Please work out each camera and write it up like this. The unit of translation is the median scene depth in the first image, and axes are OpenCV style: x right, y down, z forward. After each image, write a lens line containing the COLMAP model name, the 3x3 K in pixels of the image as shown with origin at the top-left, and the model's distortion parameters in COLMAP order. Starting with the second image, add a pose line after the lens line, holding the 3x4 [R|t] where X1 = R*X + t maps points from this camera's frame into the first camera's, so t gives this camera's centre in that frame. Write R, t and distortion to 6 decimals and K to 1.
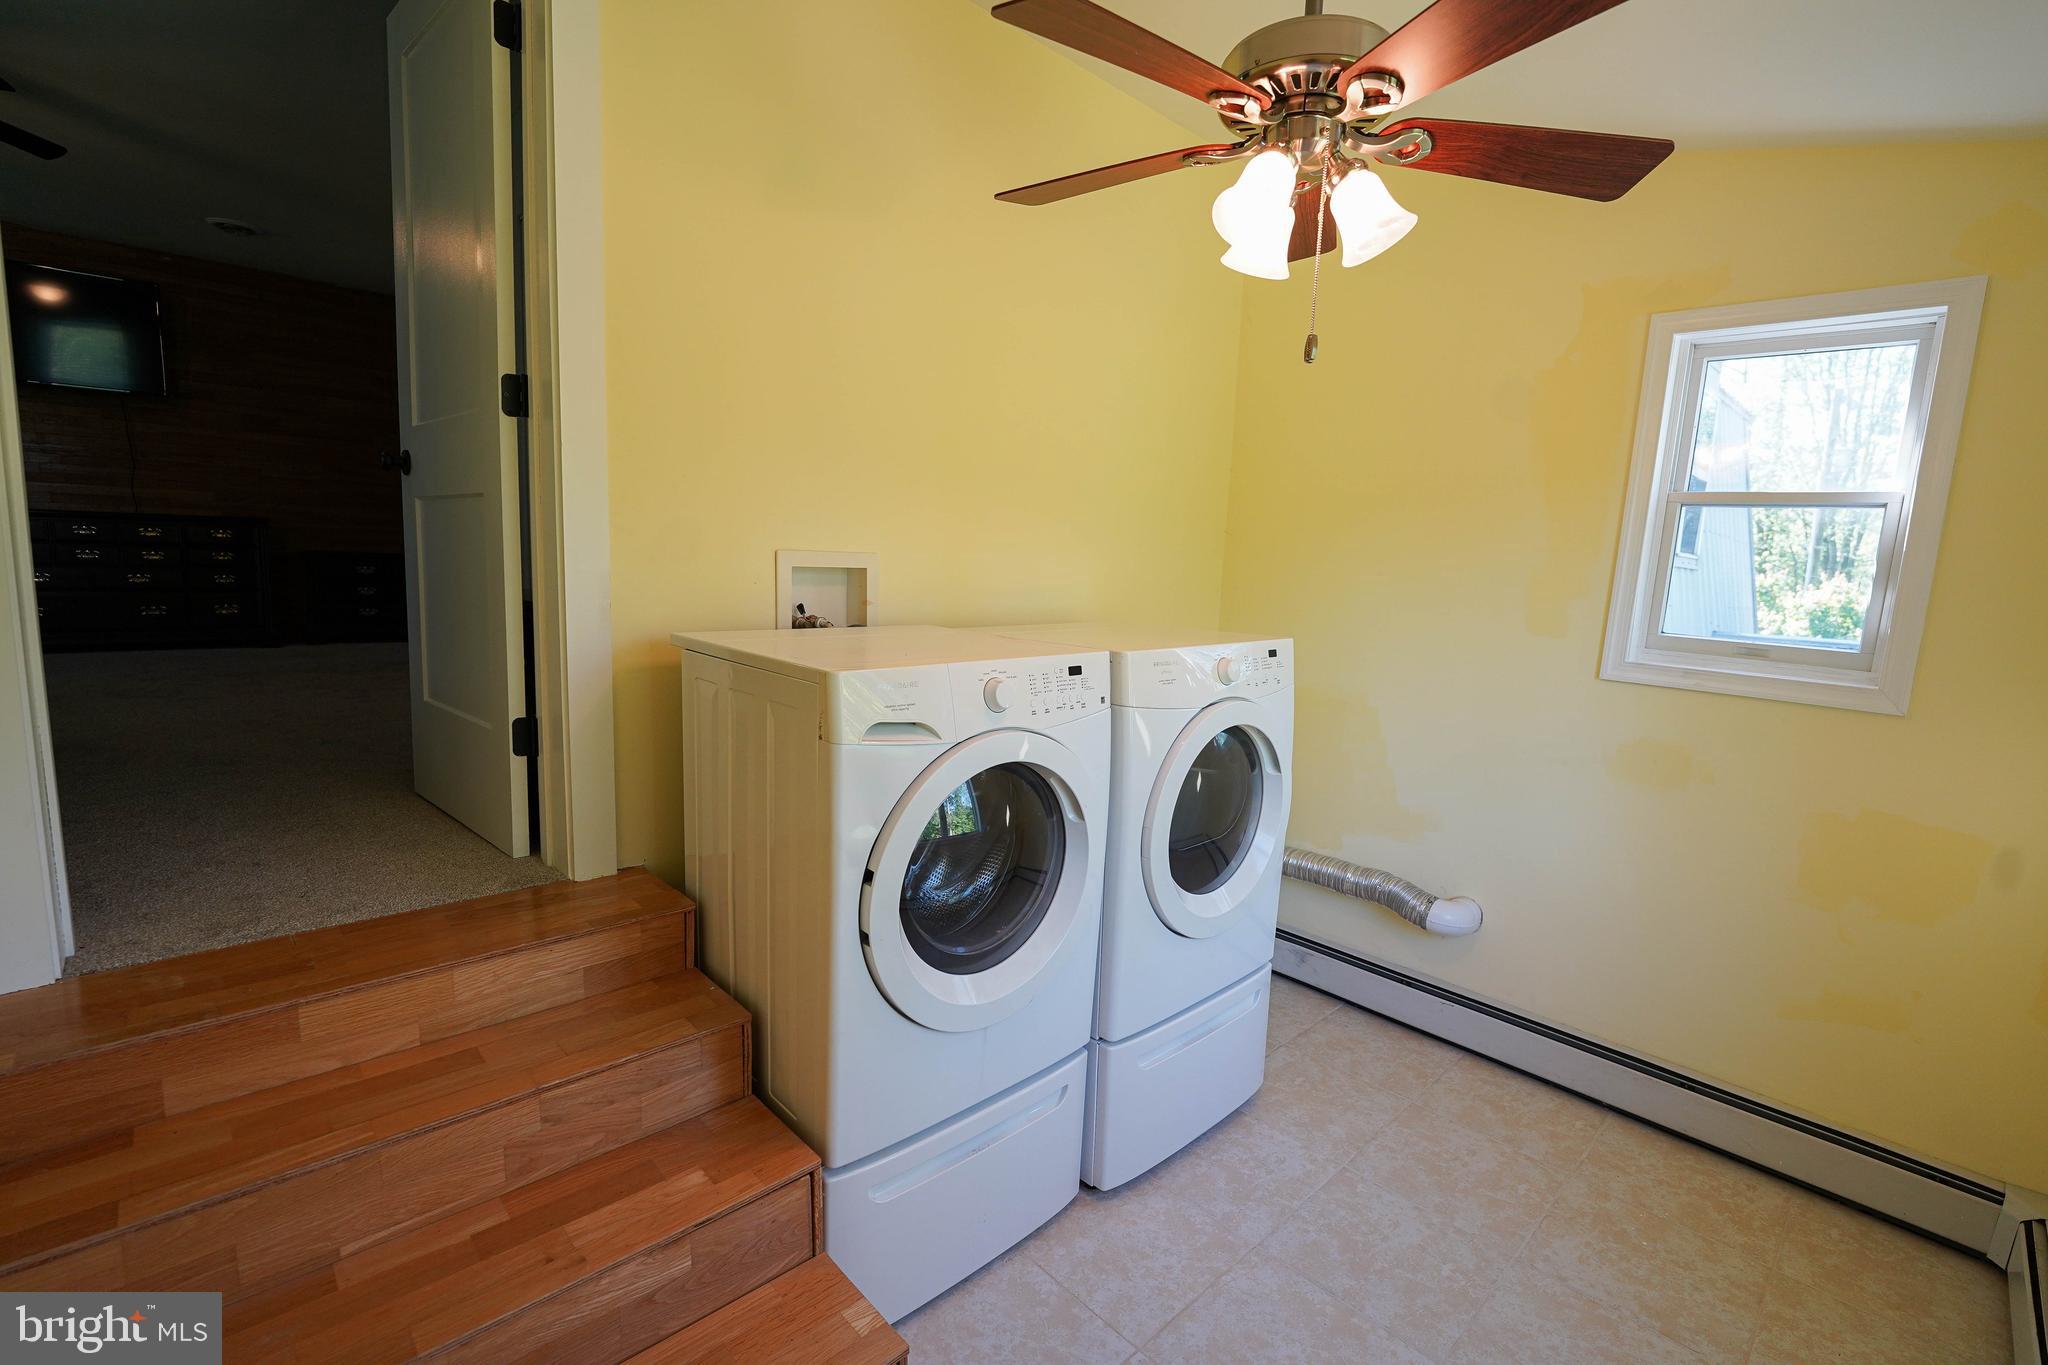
lens RADIAL K [[892.3, 0, 1011.8], [0, 892.3, 680.8], [0, 0, 1]] dist [-0.016303, 0.000176]
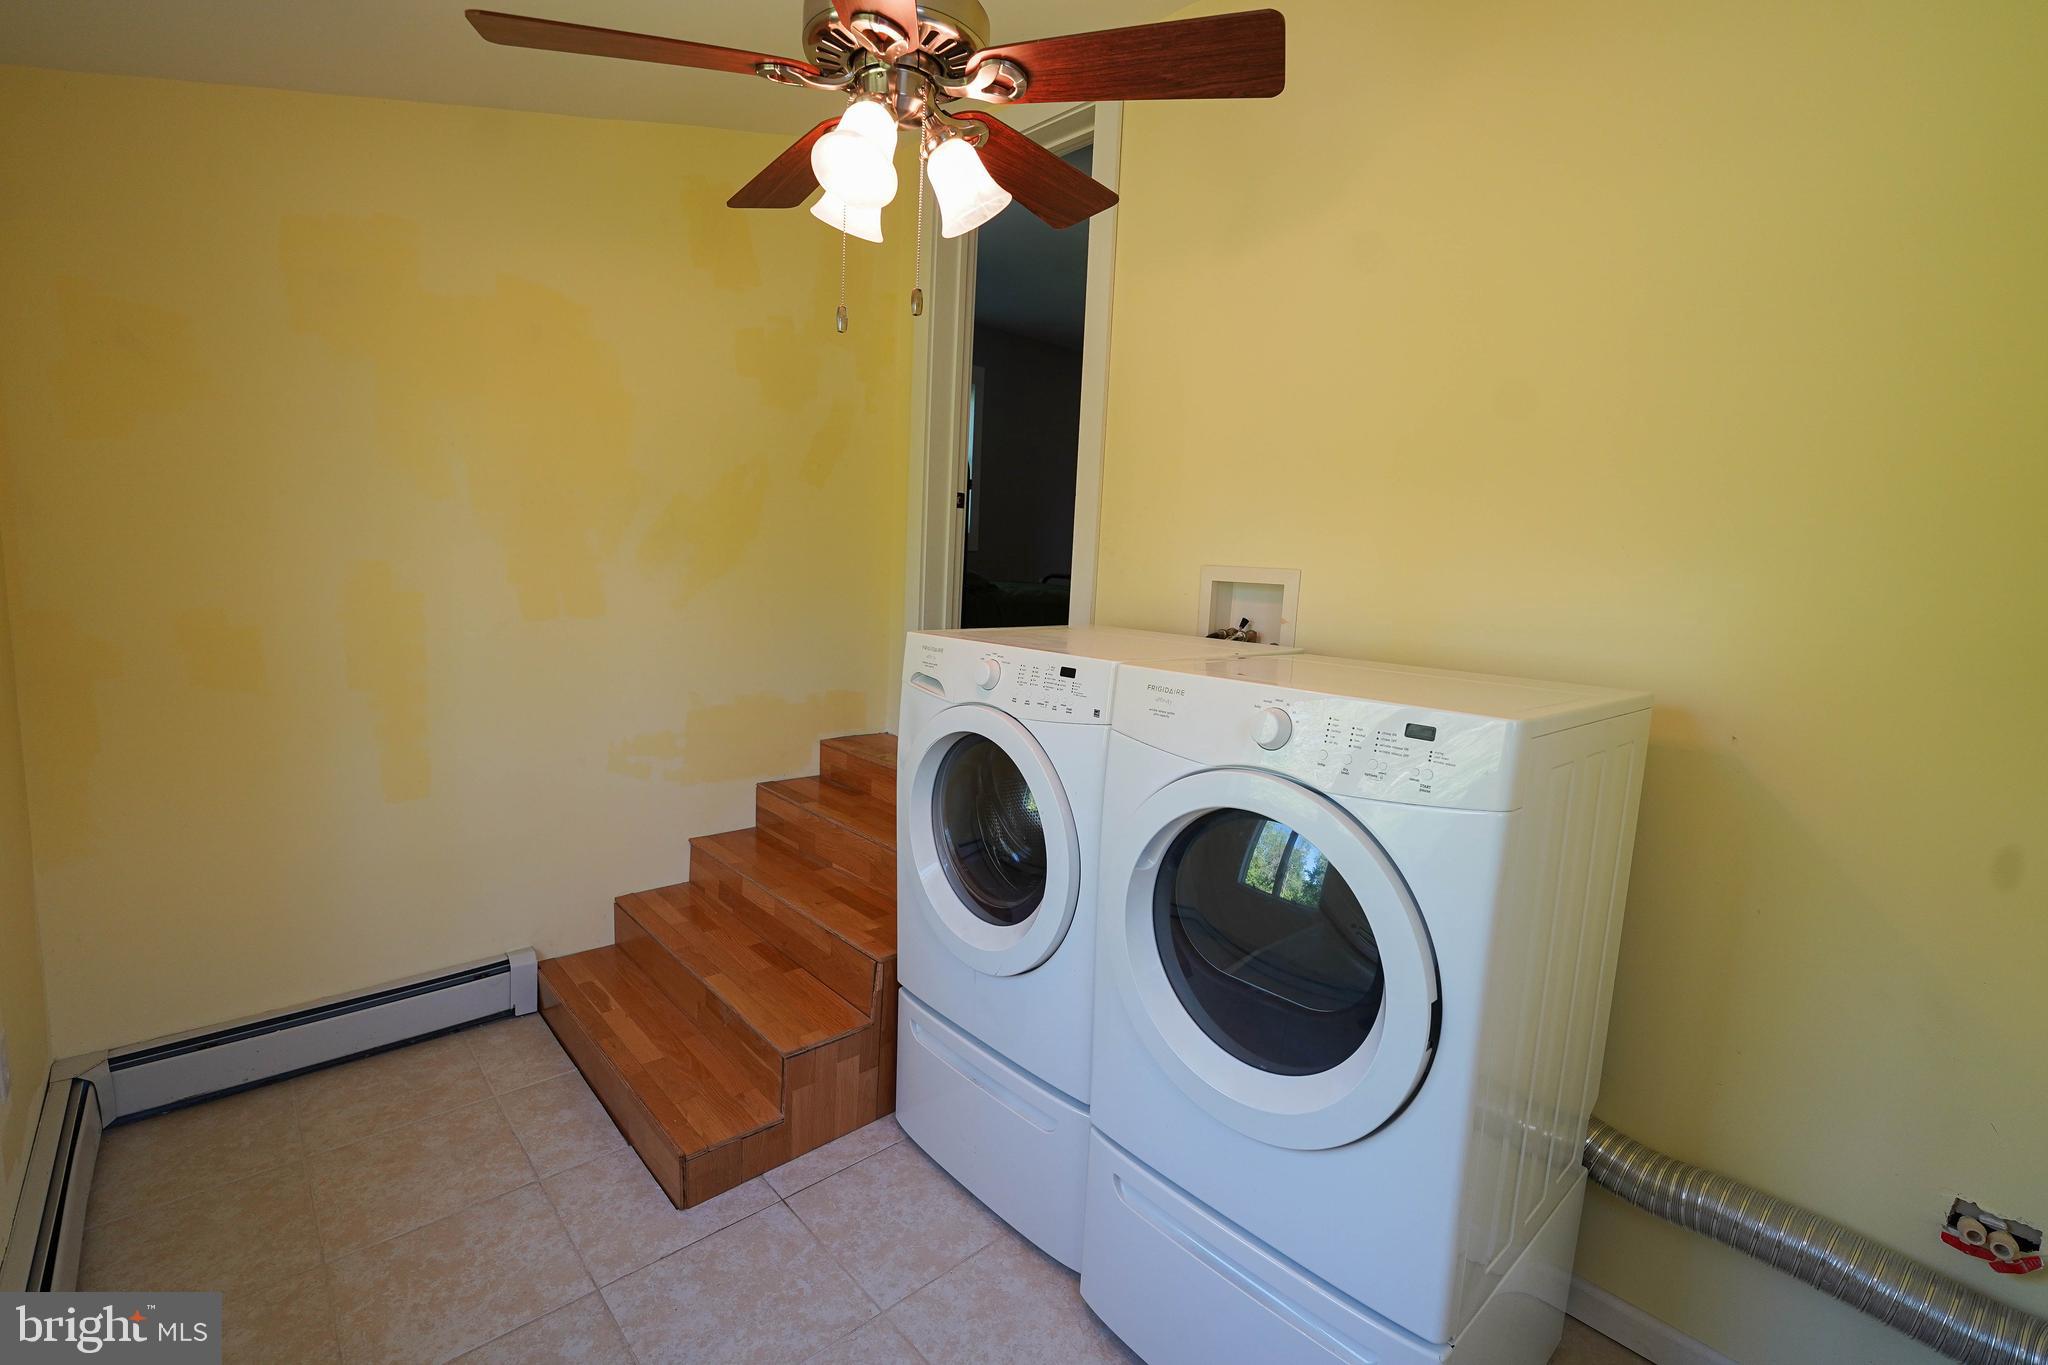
lens RADIAL K [[892.3, 0, 1021.8], [0, 892.3, 667.8], [0, 0, 1]] dist [-0.016303, 0.000176]
pose [[0.007544, 0.085367, -0.996321, 1.032069], [-0.180822, 0.980041, 0.082603, -0.087105], [0.983487, 0.179534, 0.022830, 0.932751]]
